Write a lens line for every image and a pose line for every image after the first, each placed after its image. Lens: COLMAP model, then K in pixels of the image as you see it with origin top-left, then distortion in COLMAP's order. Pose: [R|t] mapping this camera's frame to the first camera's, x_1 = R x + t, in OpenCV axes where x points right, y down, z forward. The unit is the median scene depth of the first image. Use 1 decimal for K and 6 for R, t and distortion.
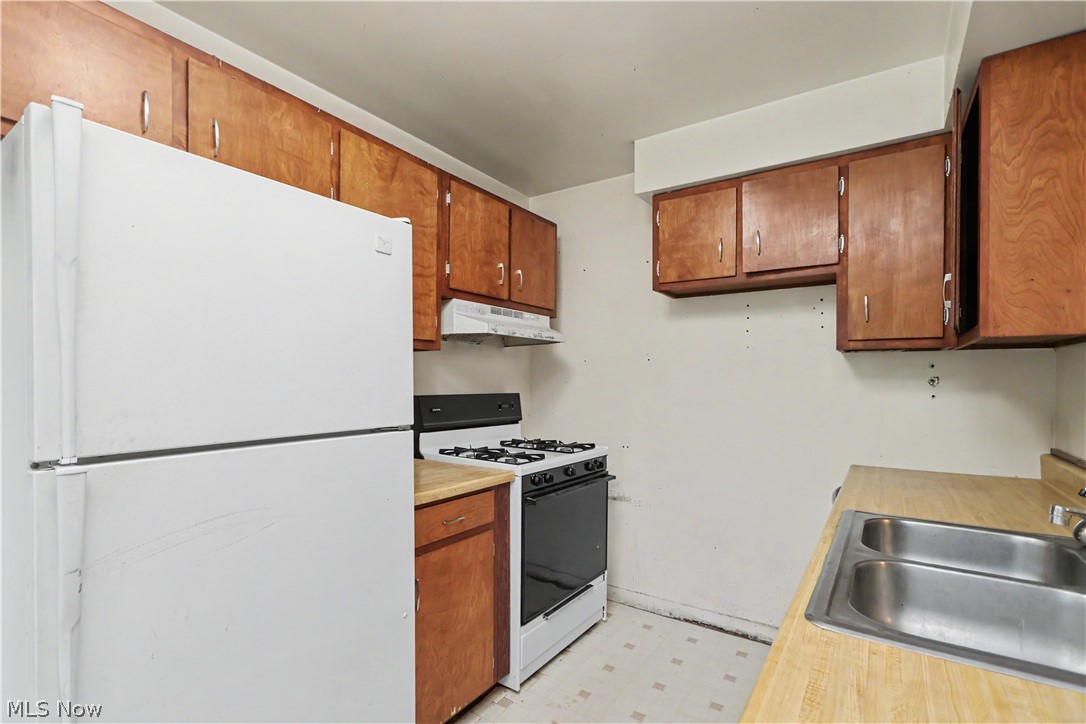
lens RADIAL K [[519.5, 0, 540.3], [0, 519.5, 383.8], [0, 0, 1]] dist [0.001549, 0.000579]
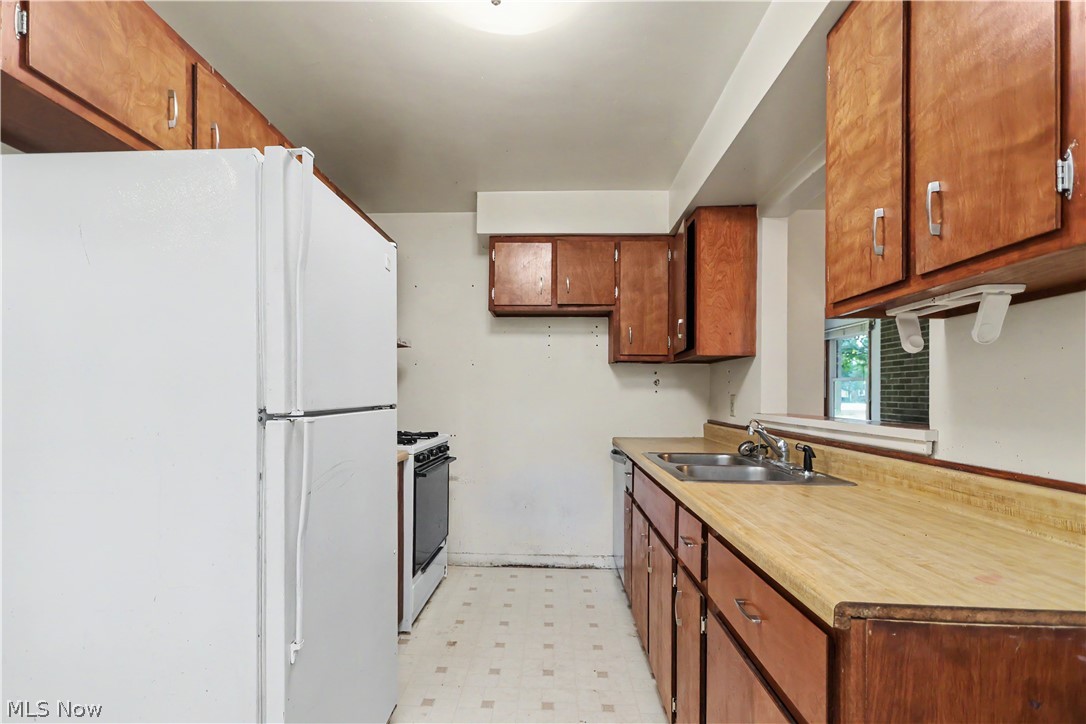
lens RADIAL K [[515.6, 0, 551.8], [0, 515.6, 398.8], [0, 0, 1]] dist [-0.001575, -0.000174]
pose [[0.839302, -0.003231, 0.543657, -0.414037], [-0.000085, 0.999982, 0.006076, 0.038536], [-0.543666, -0.005146, 0.839286, -0.189024]]
